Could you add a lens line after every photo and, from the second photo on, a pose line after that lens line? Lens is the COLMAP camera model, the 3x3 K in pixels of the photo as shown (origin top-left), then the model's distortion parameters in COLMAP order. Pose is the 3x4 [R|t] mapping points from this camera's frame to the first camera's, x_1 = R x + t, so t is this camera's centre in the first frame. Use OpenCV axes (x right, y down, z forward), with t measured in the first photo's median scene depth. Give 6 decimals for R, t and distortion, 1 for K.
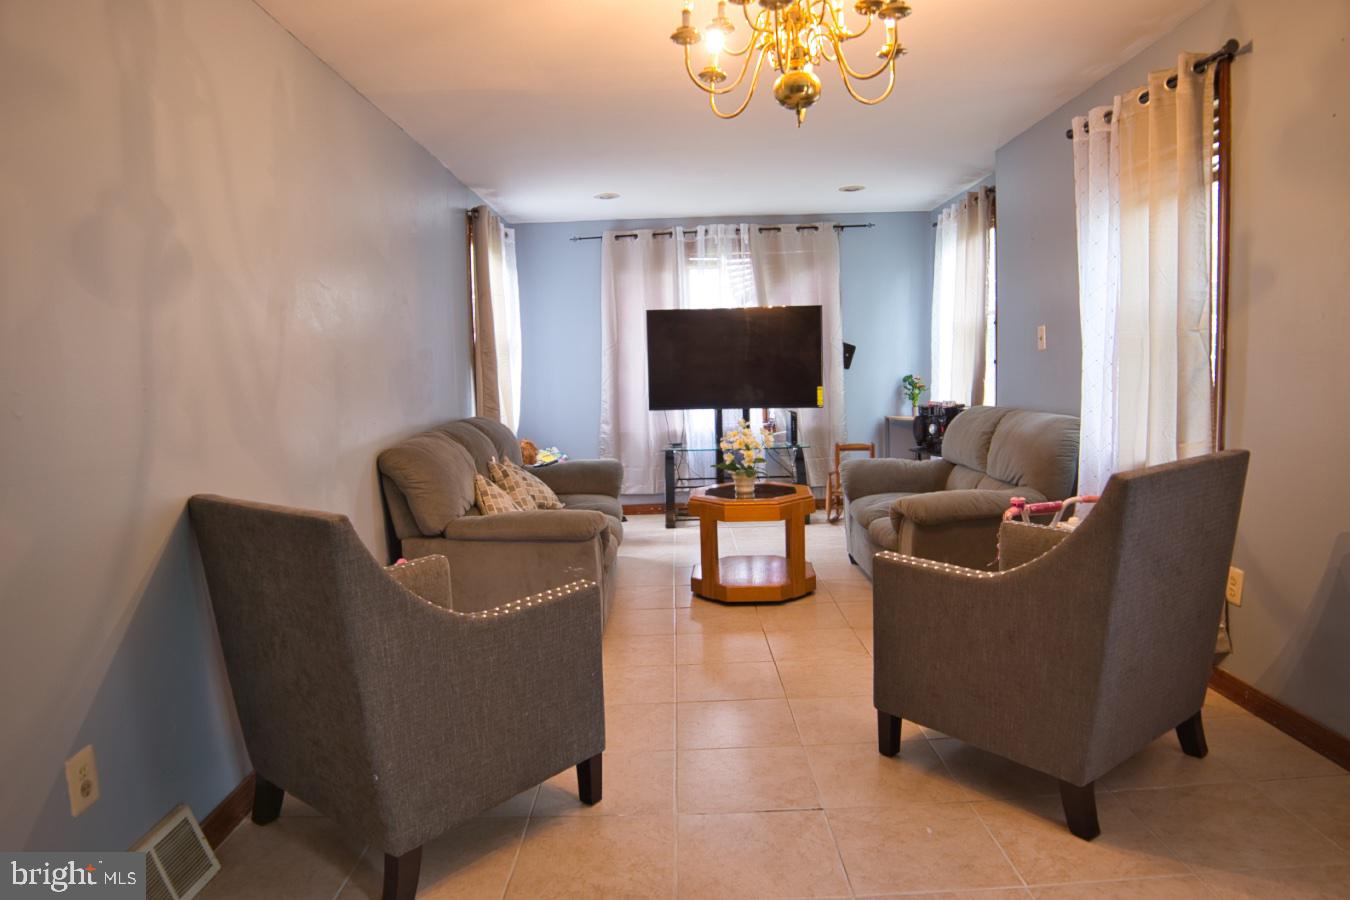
lens RADIAL K [[859.8, 0, 678.7], [0, 859.8, 455.8], [0, 0, 1]] dist [-0.118637, 0.049849]
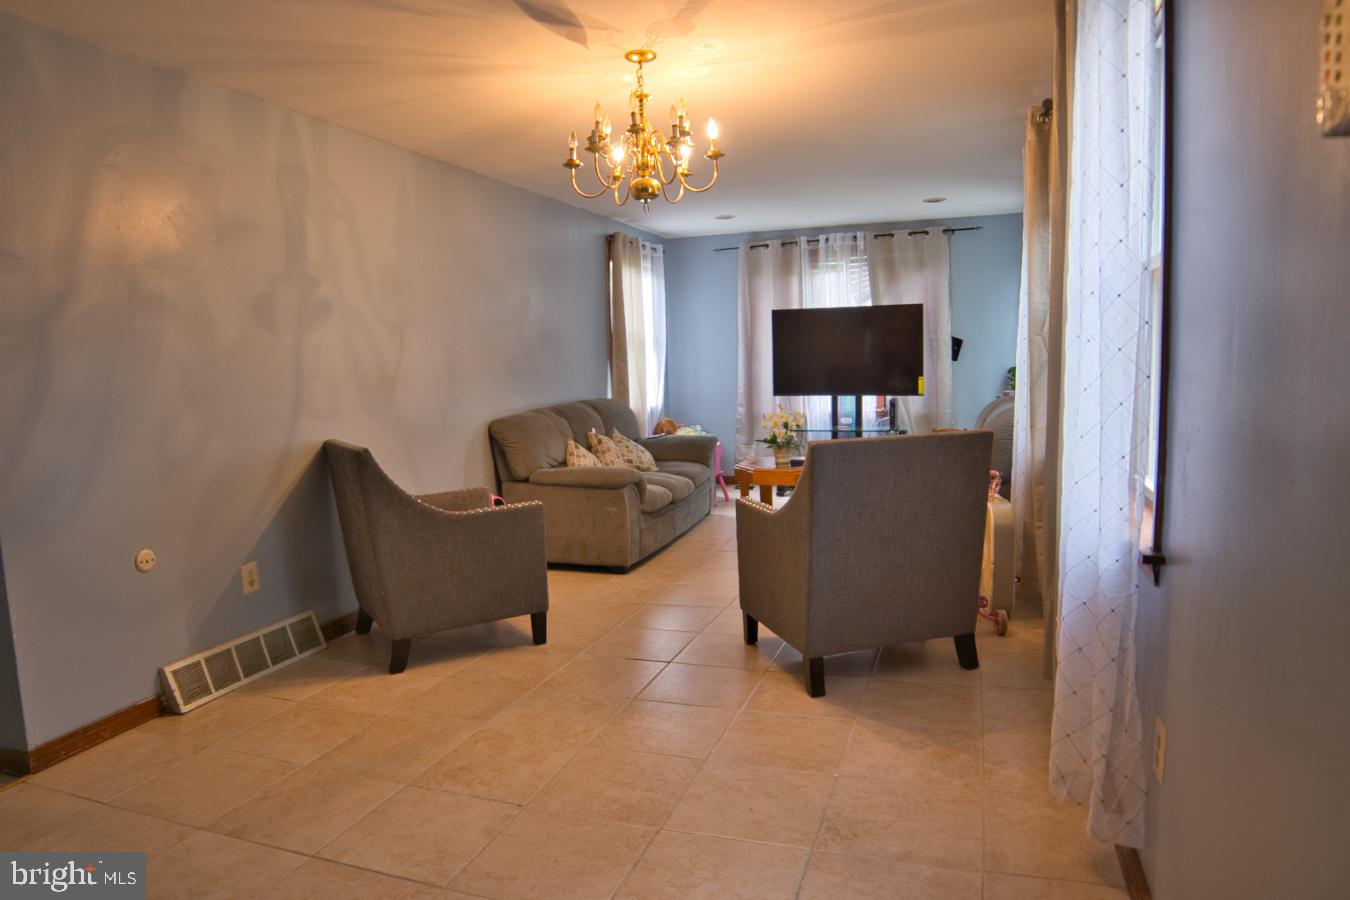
lens RADIAL K [[859.8, 0, 676.1], [0, 859.8, 457.9], [0, 0, 1]] dist [-0.118637, 0.049849]
pose [[0.944458, 0.037763, -0.326456, 0.227495], [-0.030936, 0.999181, 0.026080, 0.005362], [0.327173, -0.014532, 0.944853, -0.147545]]
